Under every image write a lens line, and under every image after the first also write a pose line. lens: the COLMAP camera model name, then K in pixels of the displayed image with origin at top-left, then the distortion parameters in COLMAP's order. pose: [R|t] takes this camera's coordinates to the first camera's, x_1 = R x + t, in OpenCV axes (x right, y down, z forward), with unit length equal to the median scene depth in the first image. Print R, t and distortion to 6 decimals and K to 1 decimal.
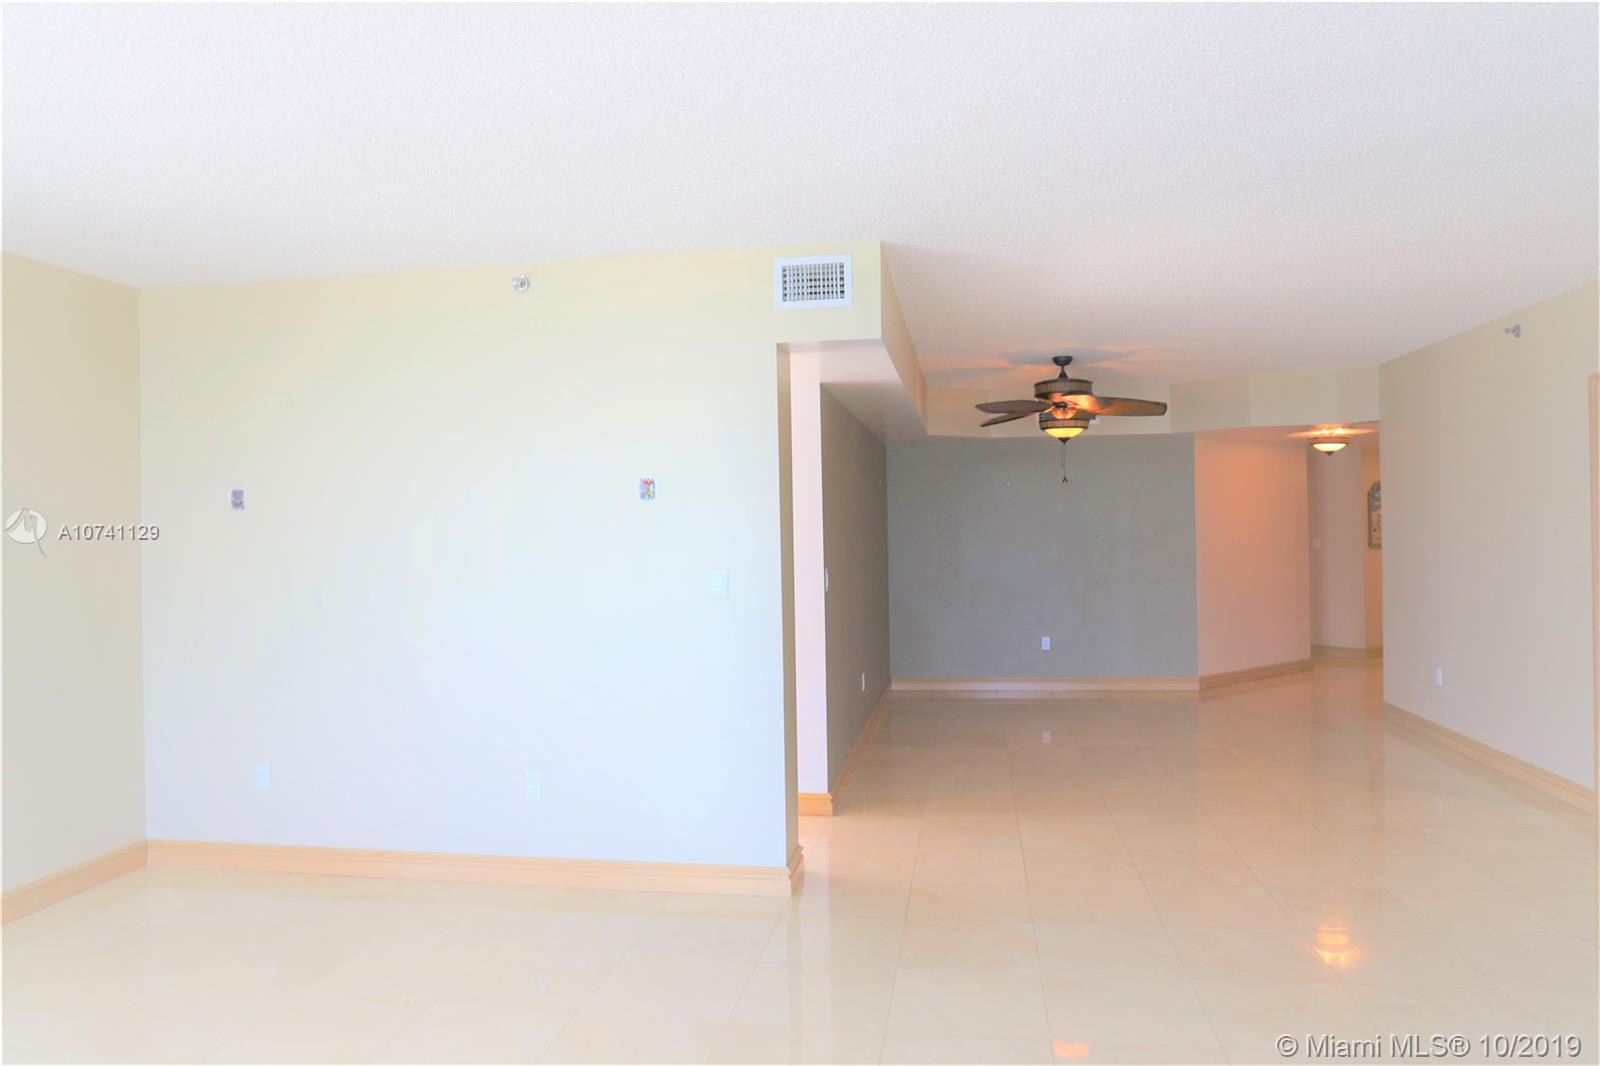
lens RADIAL K [[1124.1, 0, 825.7], [0, 1124.1, 537.7], [0, 0, 1]] dist [-0.077032, 0.086839]
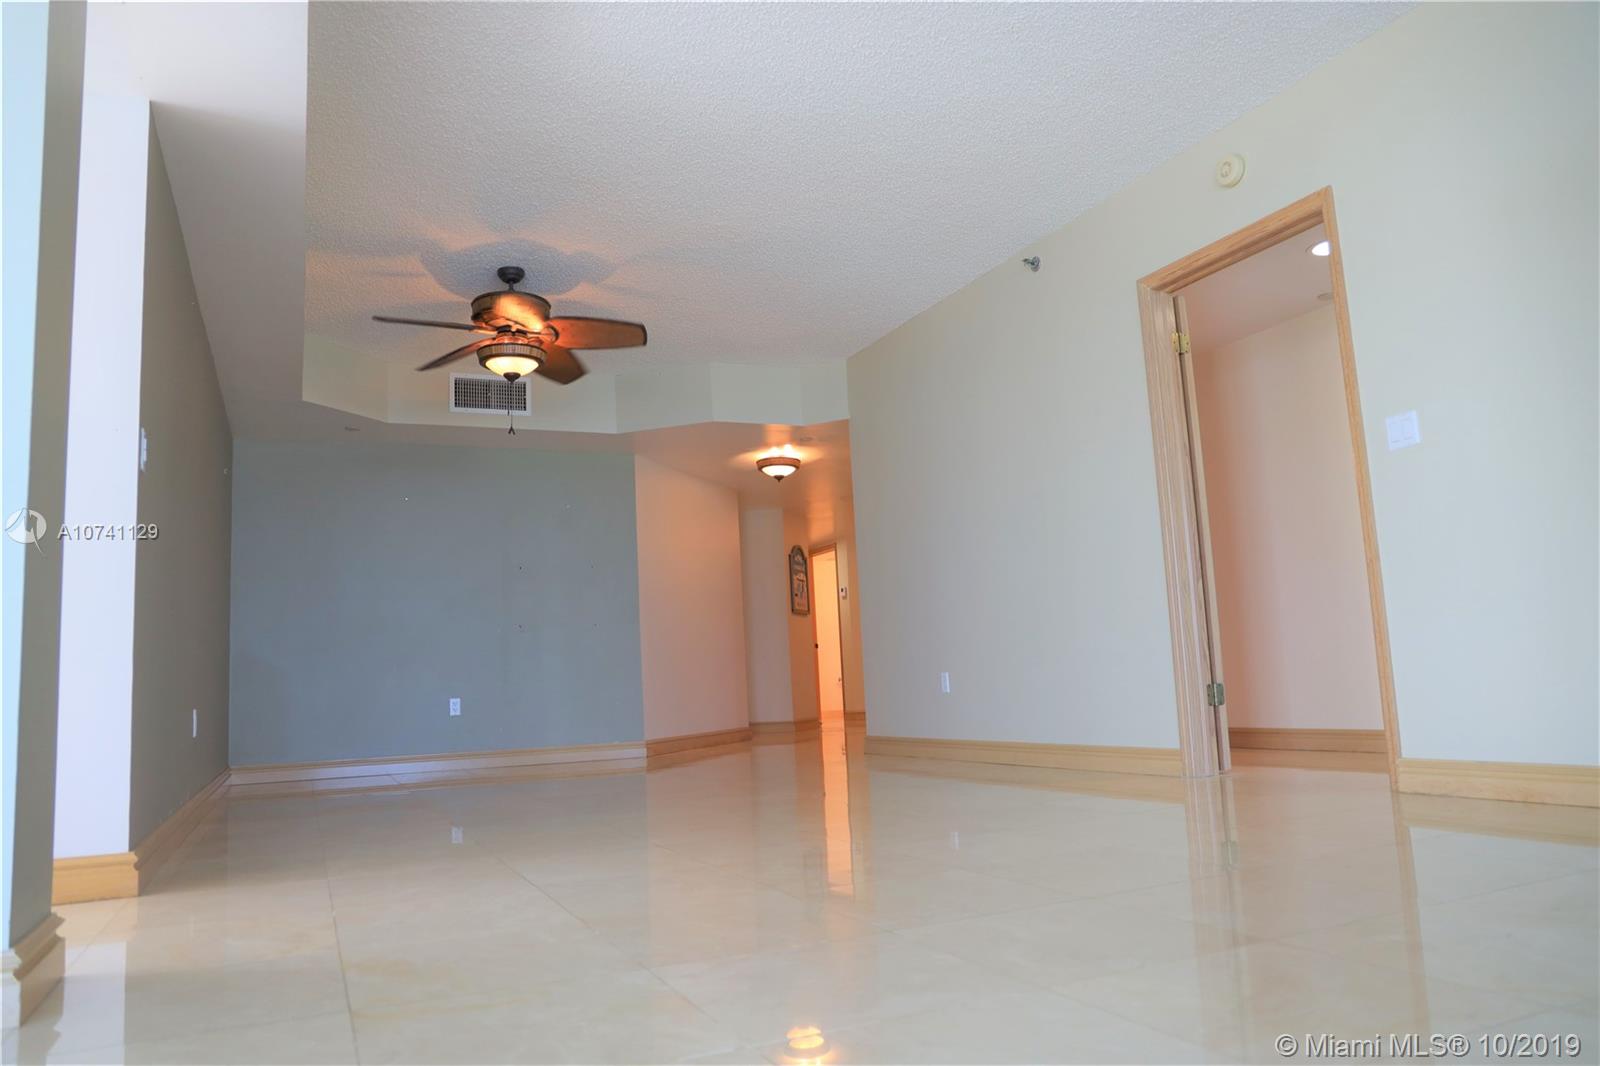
lens RADIAL K [[1112.8, 0, 808.1], [0, 1112.8, 538.2], [0, 0, 1]] dist [-0.094878, 0.081525]
pose [[0.846124, 0.043158, 0.531235, -0.002966], [0.040995, 0.988494, -0.145601, 0.117318], [-0.531406, 0.144974, 0.834619, 0.274136]]
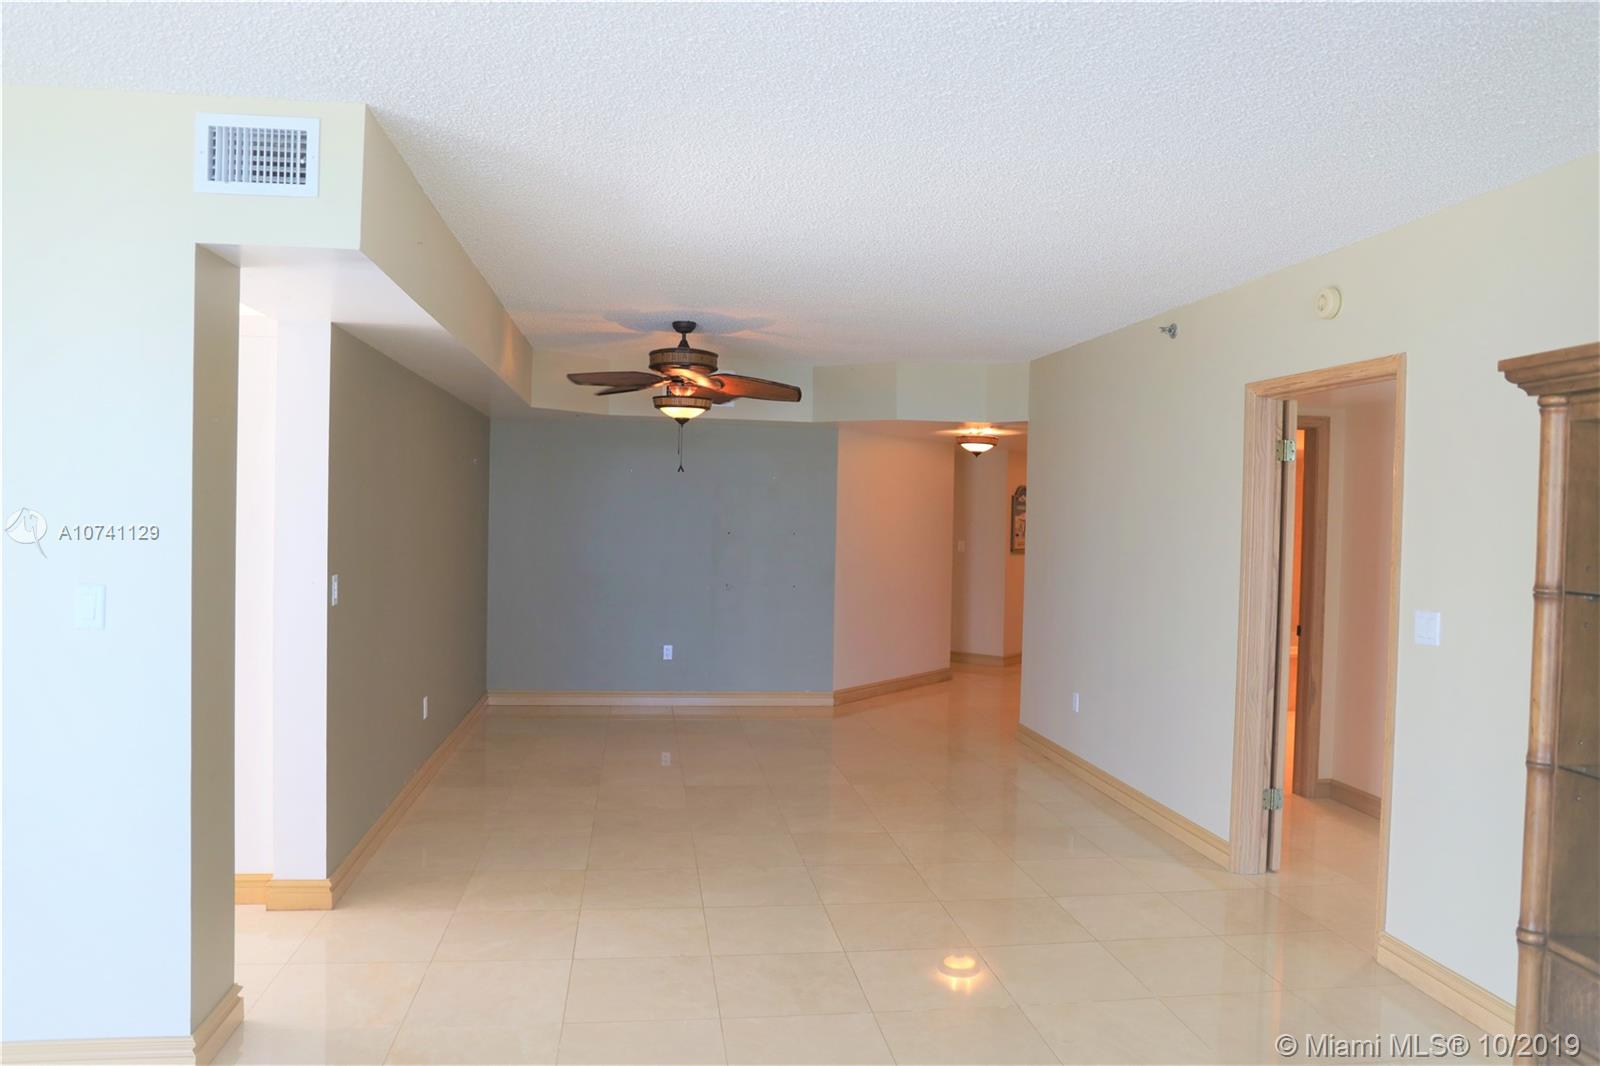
lens RADIAL K [[1112.8, 0, 808.1], [0, 1112.8, 538.2], [0, 0, 1]] dist [-0.094878, 0.081525]
pose [[0.961275, 0.033493, 0.273550, 0.071027], [-0.038225, 0.999197, 0.011985, -0.012074], [-0.272929, -0.021978, 0.961783, 0.153875]]
